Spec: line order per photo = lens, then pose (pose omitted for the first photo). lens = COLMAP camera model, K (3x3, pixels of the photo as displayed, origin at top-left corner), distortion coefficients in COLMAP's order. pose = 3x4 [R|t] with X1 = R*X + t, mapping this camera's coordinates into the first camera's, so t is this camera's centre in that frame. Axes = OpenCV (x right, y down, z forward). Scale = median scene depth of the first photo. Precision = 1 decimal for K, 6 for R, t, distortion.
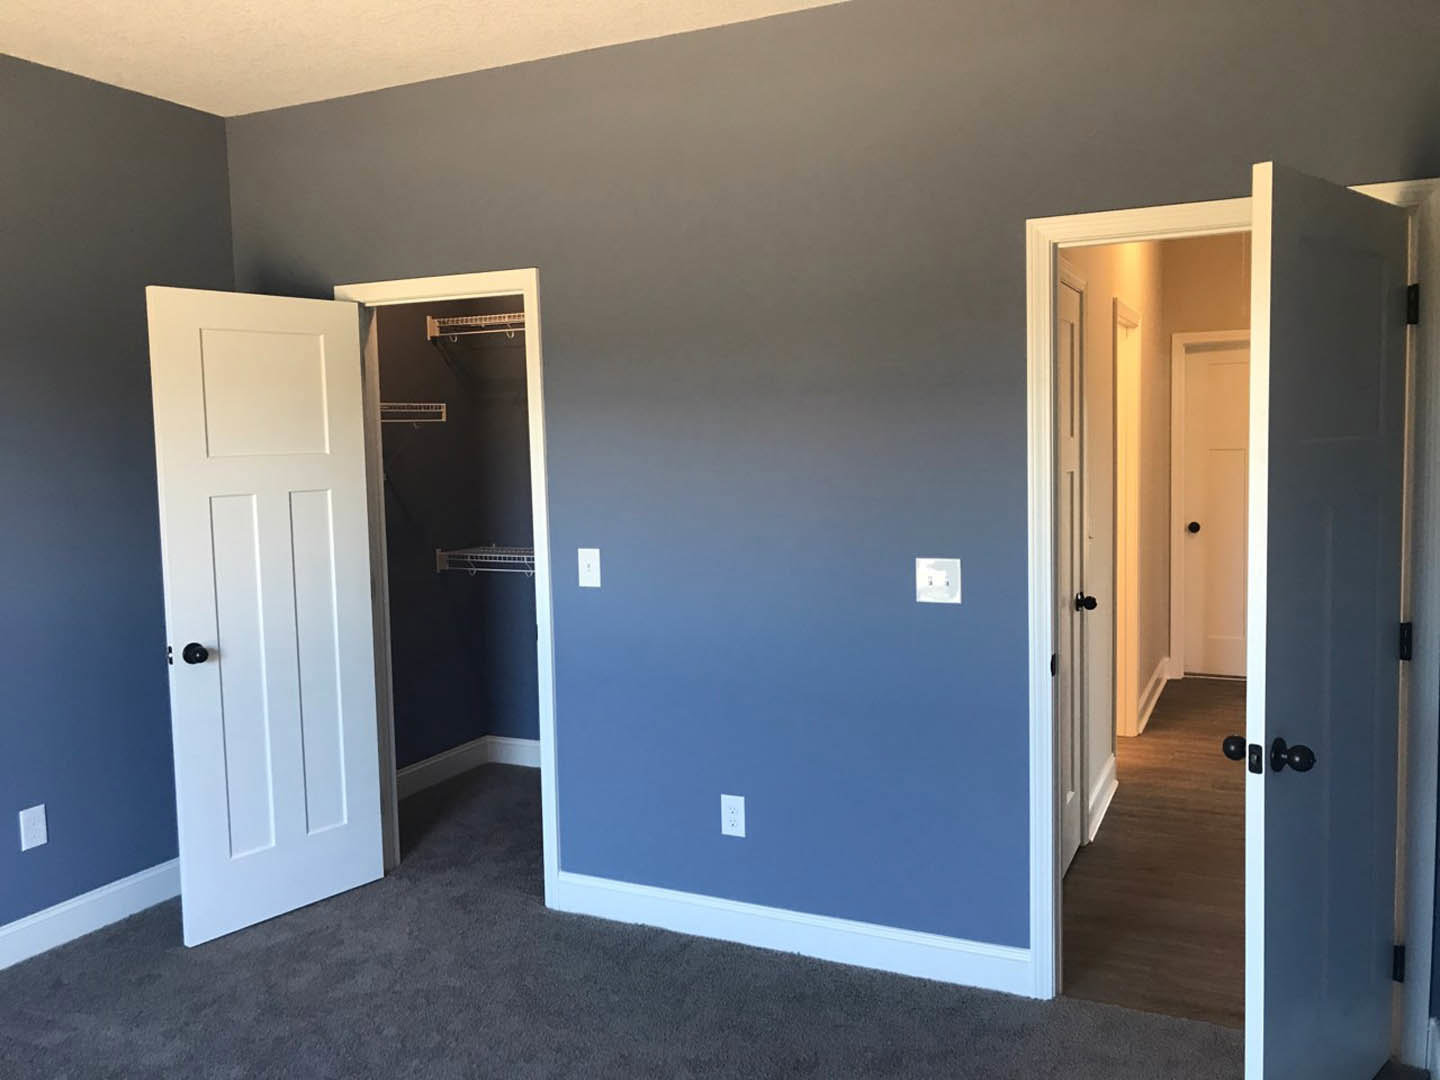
lens RADIAL K [[1199.7, 0, 721.6], [0, 1199.7, 537.6], [0, 0, 1]] dist [0.028693, -0.014238]
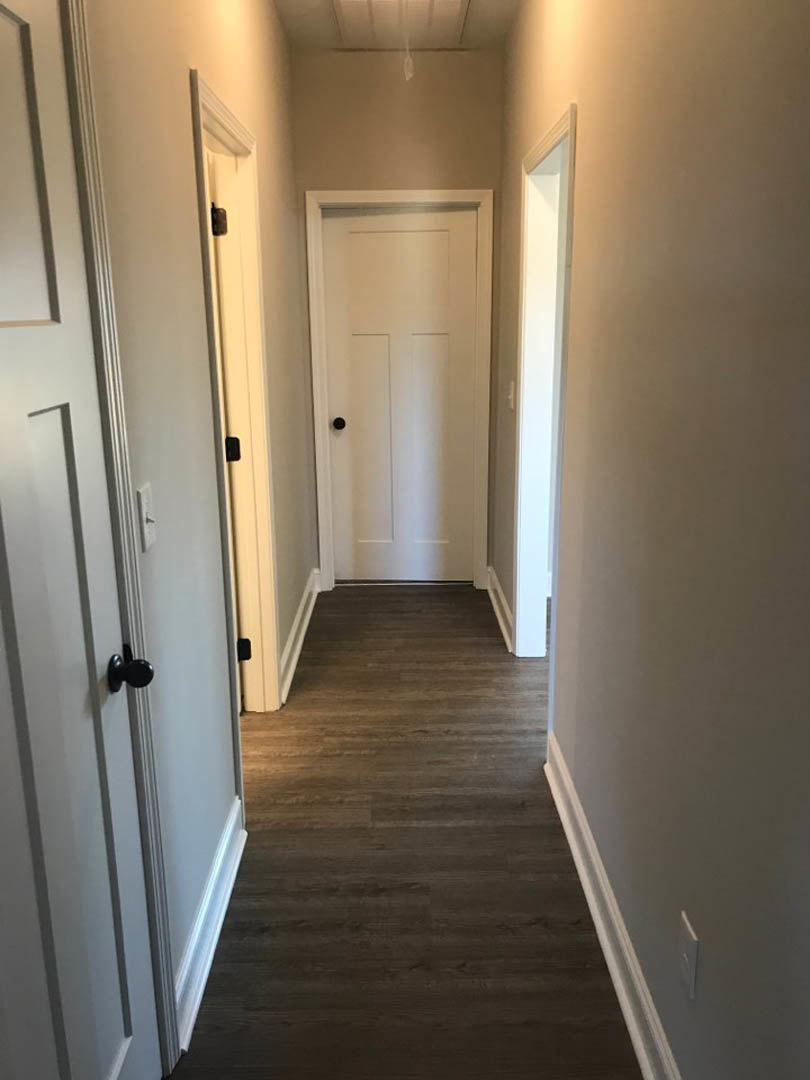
lens RADIAL K [[899.8, 0, 404.6], [0, 899.8, 539.3], [0, 0, 1]] dist [0.028693, -0.014238]
pose [[0.903731, -0.093418, 0.417783, 0.165059], [0.025355, 0.985867, 0.165598, -0.035348], [-0.427348, -0.139064, 0.893328, 0.410577]]
